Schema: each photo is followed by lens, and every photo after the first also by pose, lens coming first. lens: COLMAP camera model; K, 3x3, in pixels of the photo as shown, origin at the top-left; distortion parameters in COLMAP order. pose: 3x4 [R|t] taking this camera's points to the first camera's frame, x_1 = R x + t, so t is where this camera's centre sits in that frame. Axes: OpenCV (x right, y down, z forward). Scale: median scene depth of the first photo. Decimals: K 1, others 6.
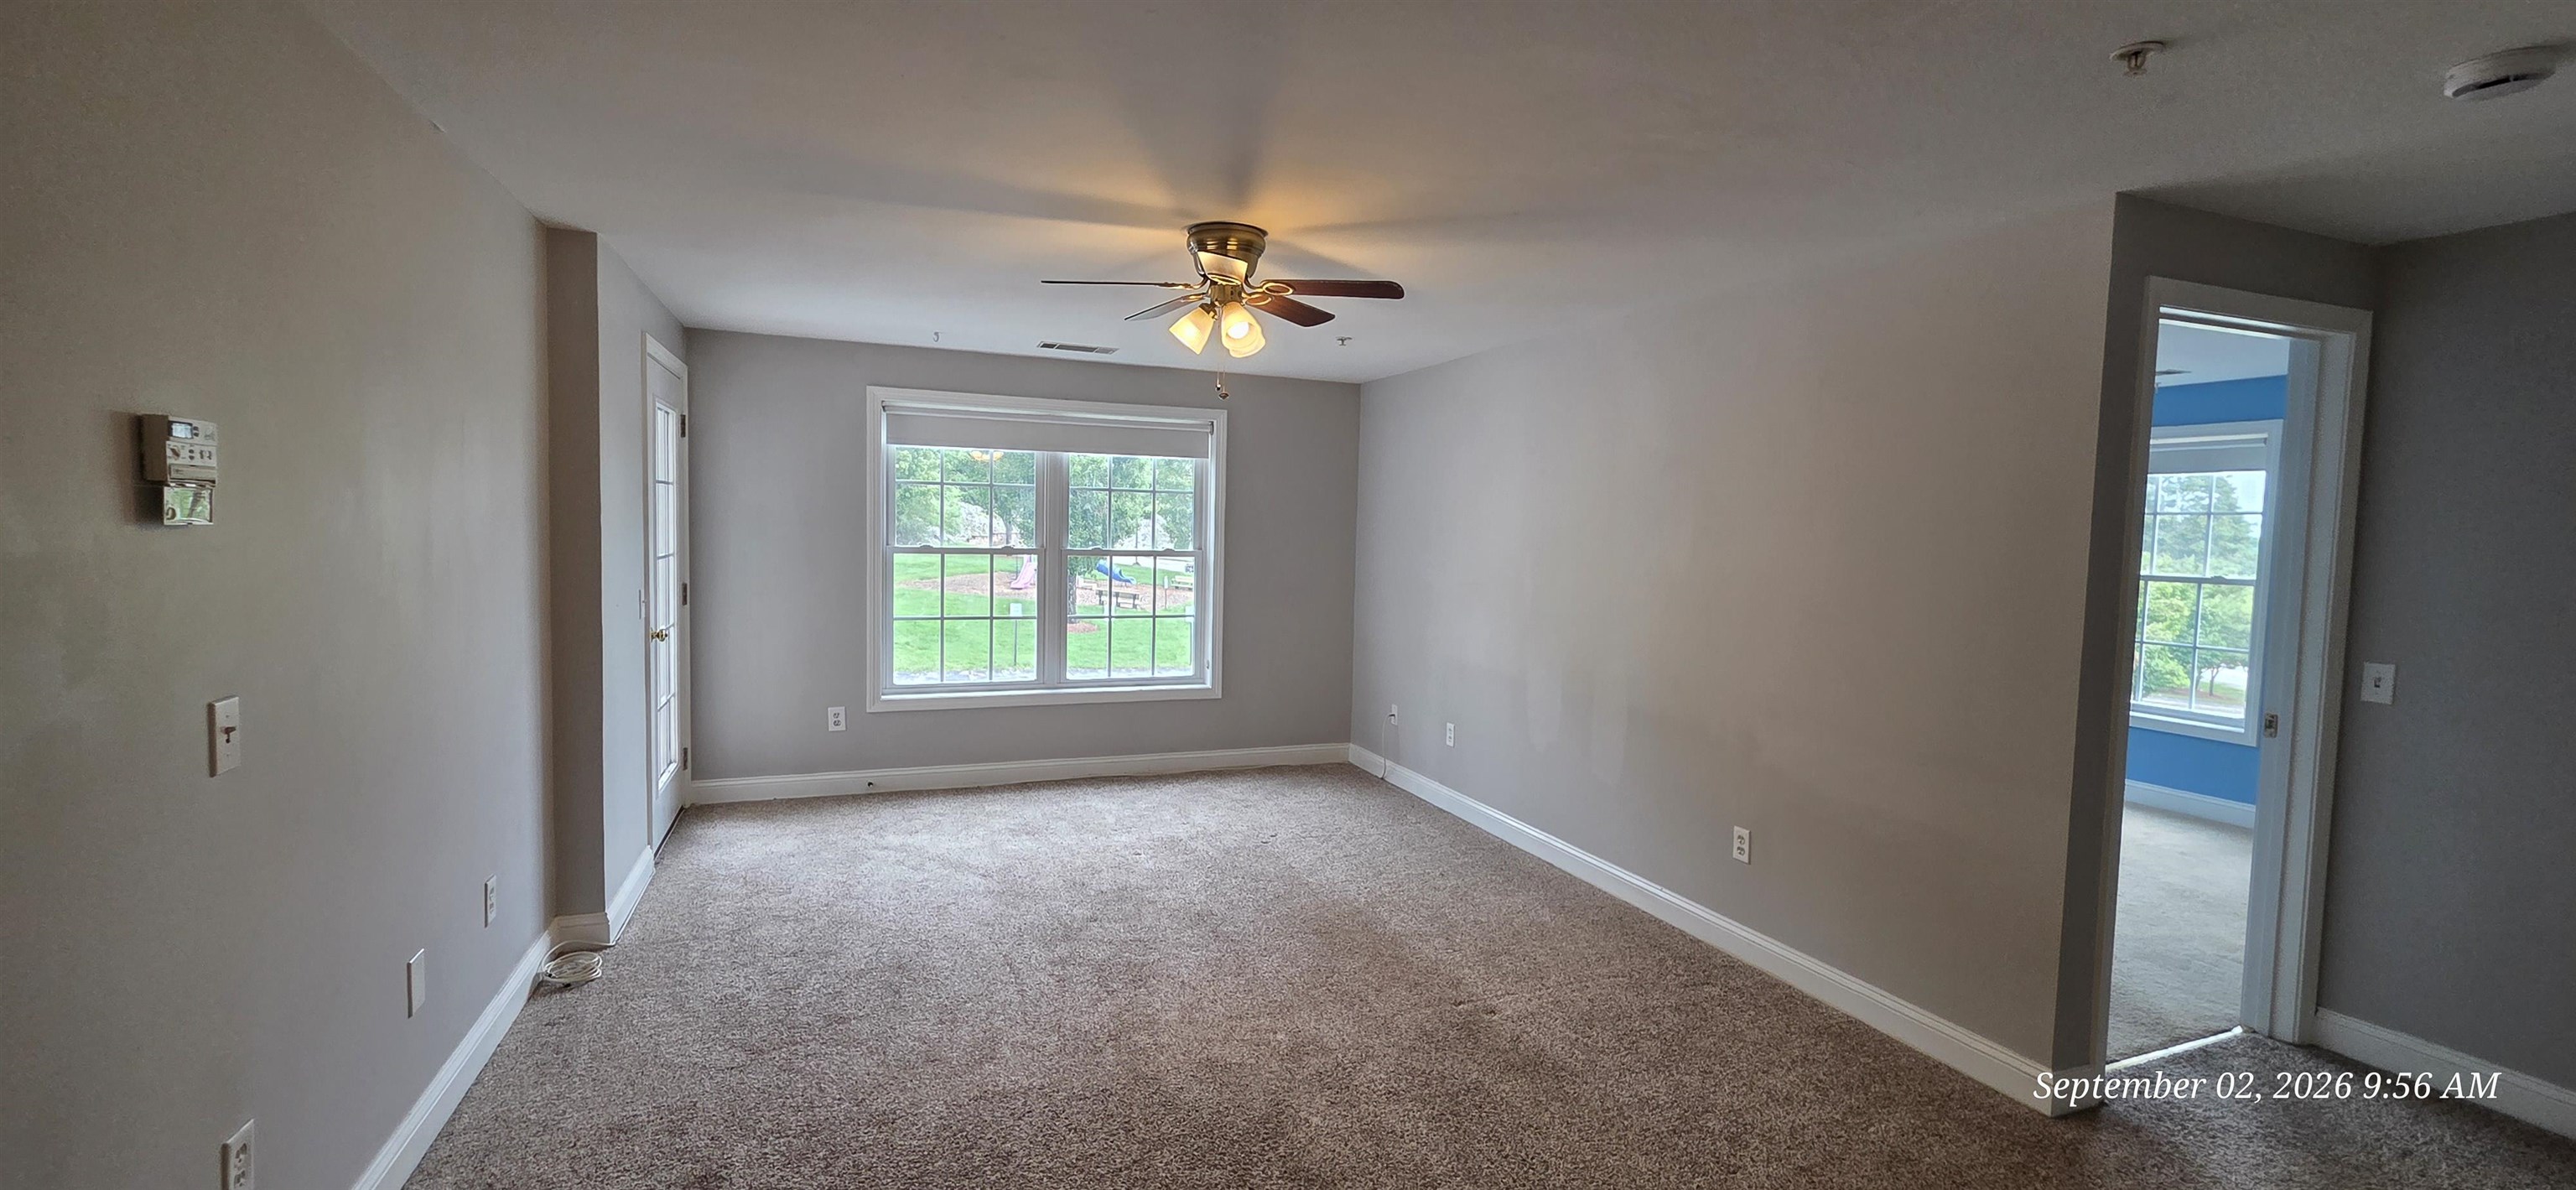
lens RADIAL K [[1054.4, 0, 1285.0], [0, 1054.4, 588.4], [0, 0, 1]] dist [0.004545, -0.001813]
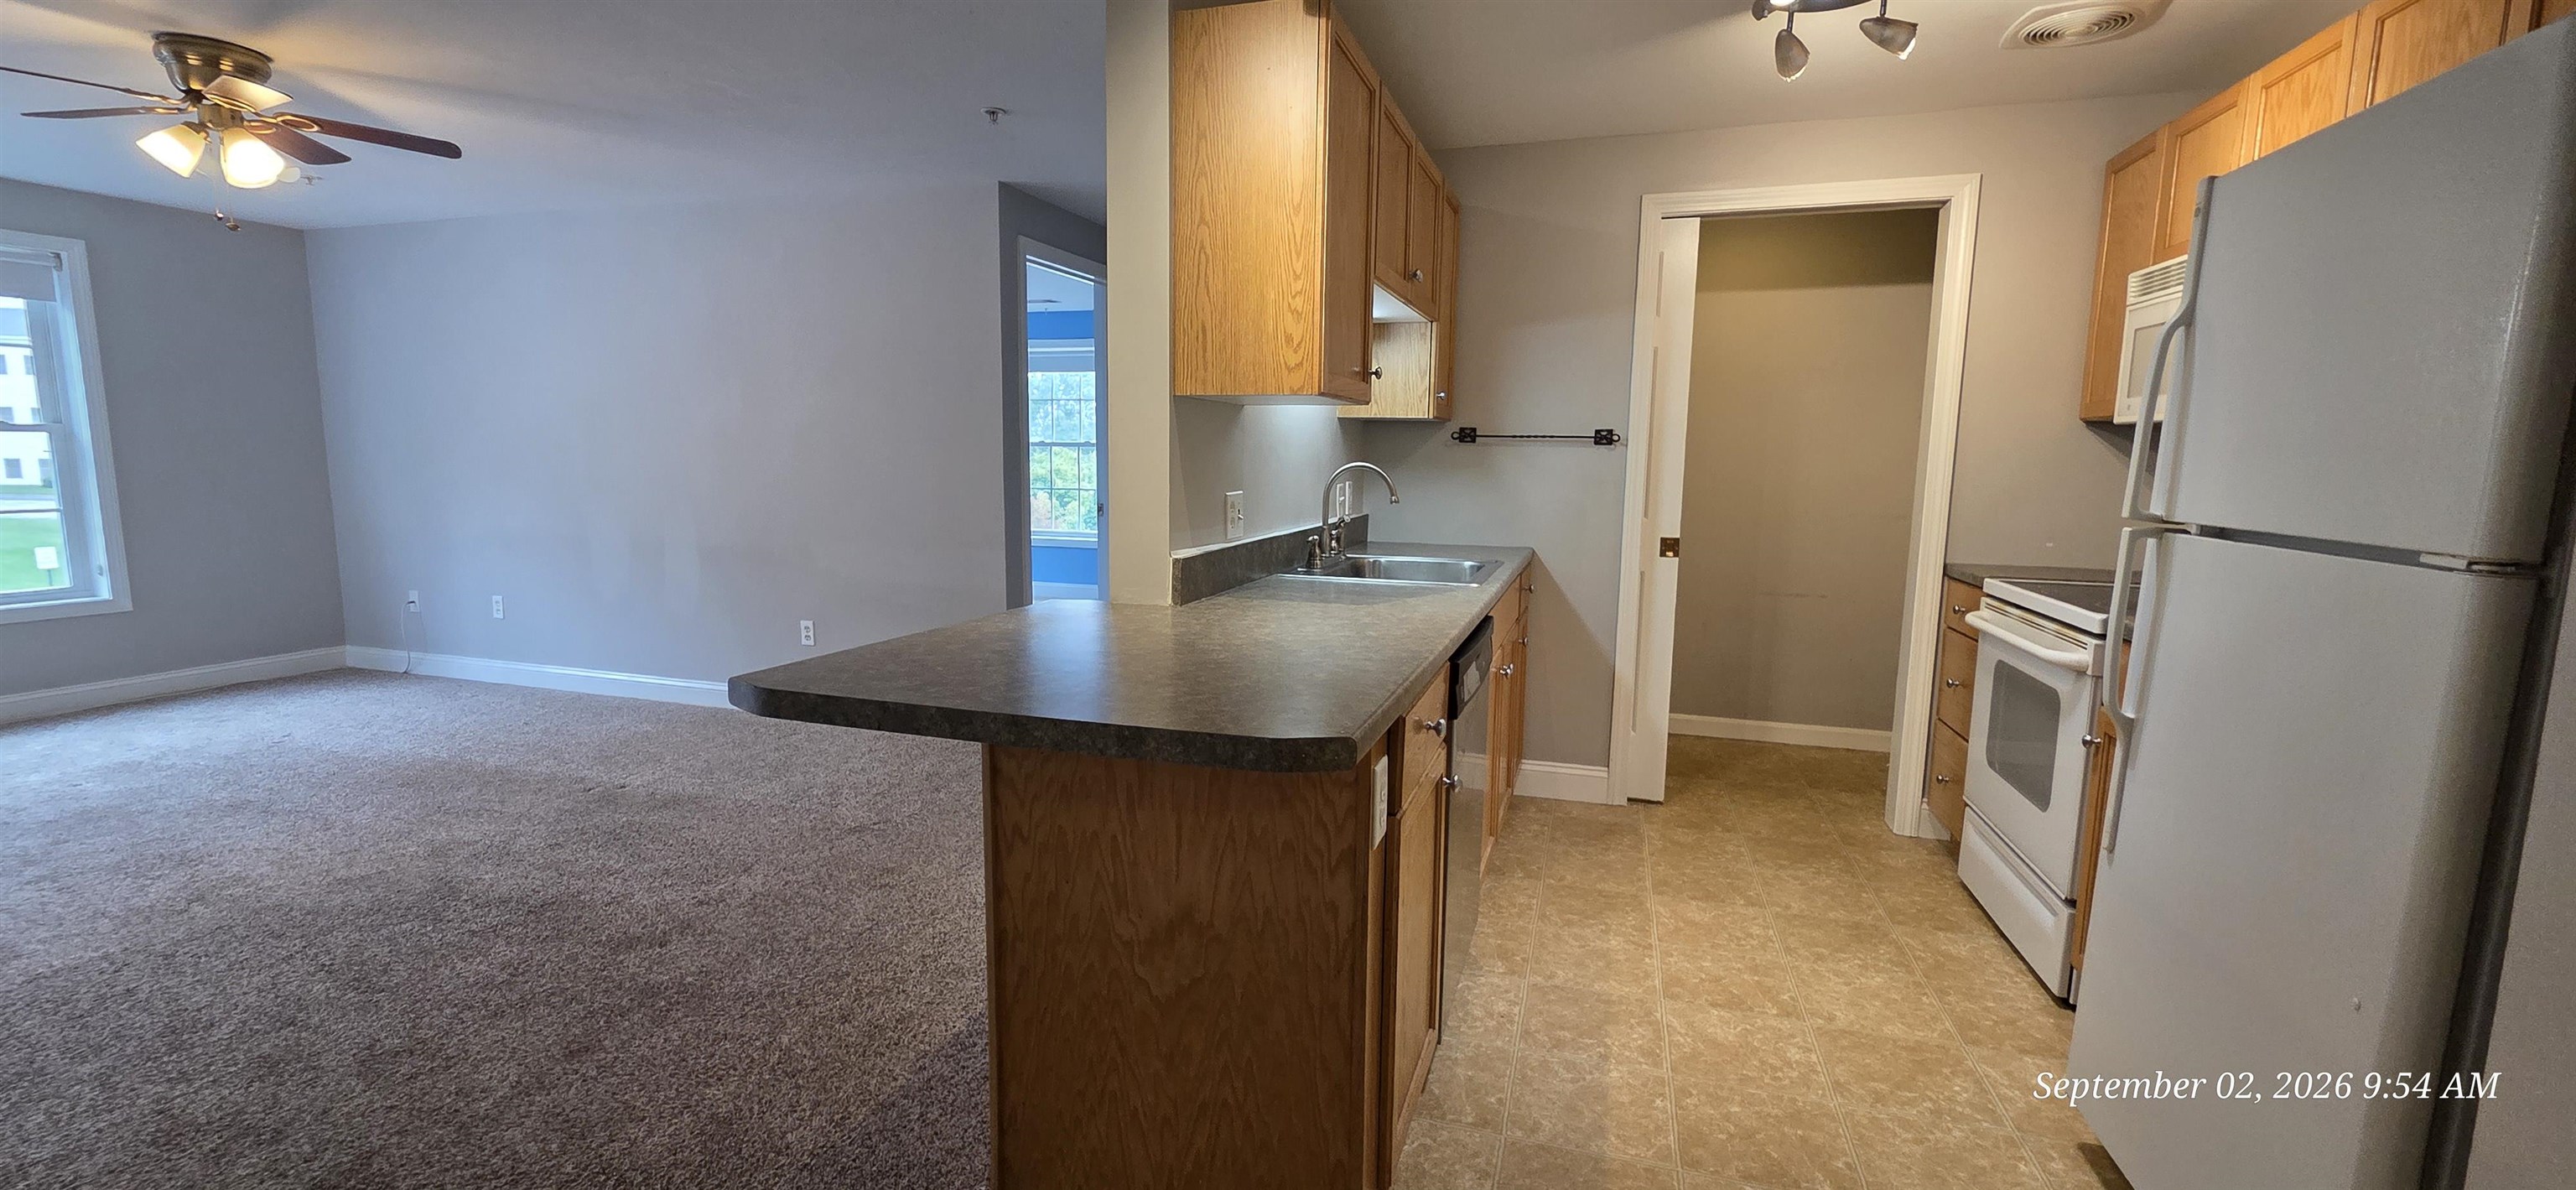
lens RADIAL K [[1054.4, 0, 1279.1], [0, 1054.4, 590.4], [0, 0, 1]] dist [0.004545, -0.001813]
pose [[0.638778, -0.116239, 0.760560, -0.198018], [0.049415, 0.992679, 0.110212, 0.076097], [-0.767803, -0.032818, 0.639845, -0.311160]]
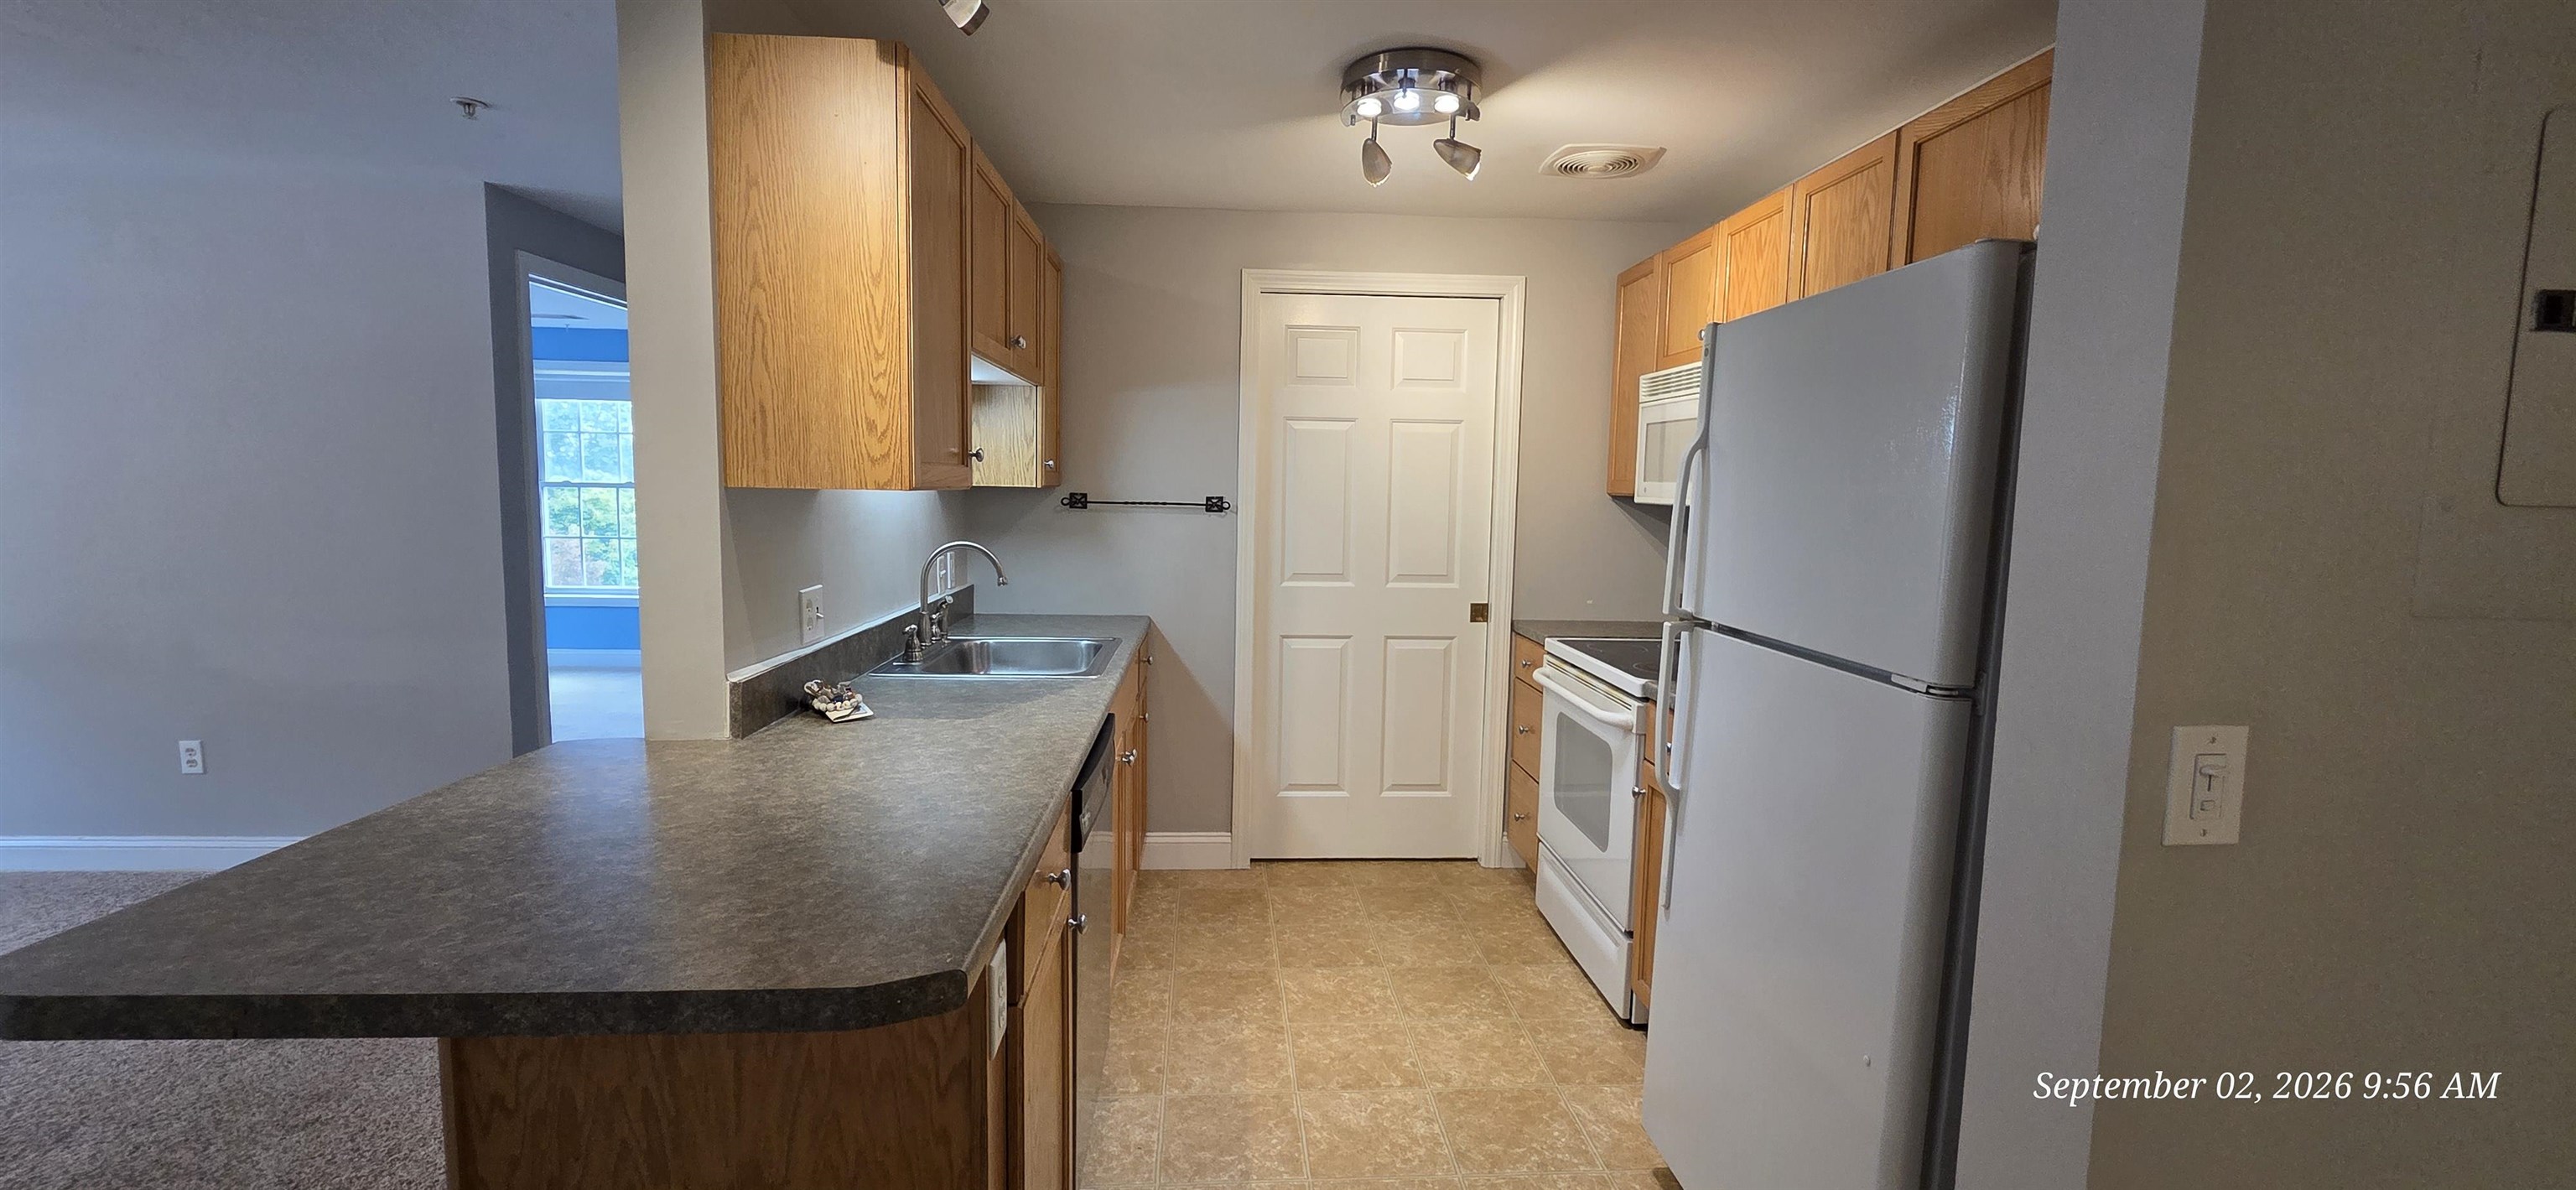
lens RADIAL K [[1054.4, 0, 1278.9], [0, 1054.4, 588.9], [0, 0, 1]] dist [0.004545, -0.001813]
pose [[0.321878, -0.112249, 0.940103, -0.152899], [0.045282, 0.993636, 0.103136, 0.033821], [-0.945698, 0.009373, 0.324913, -0.283877]]
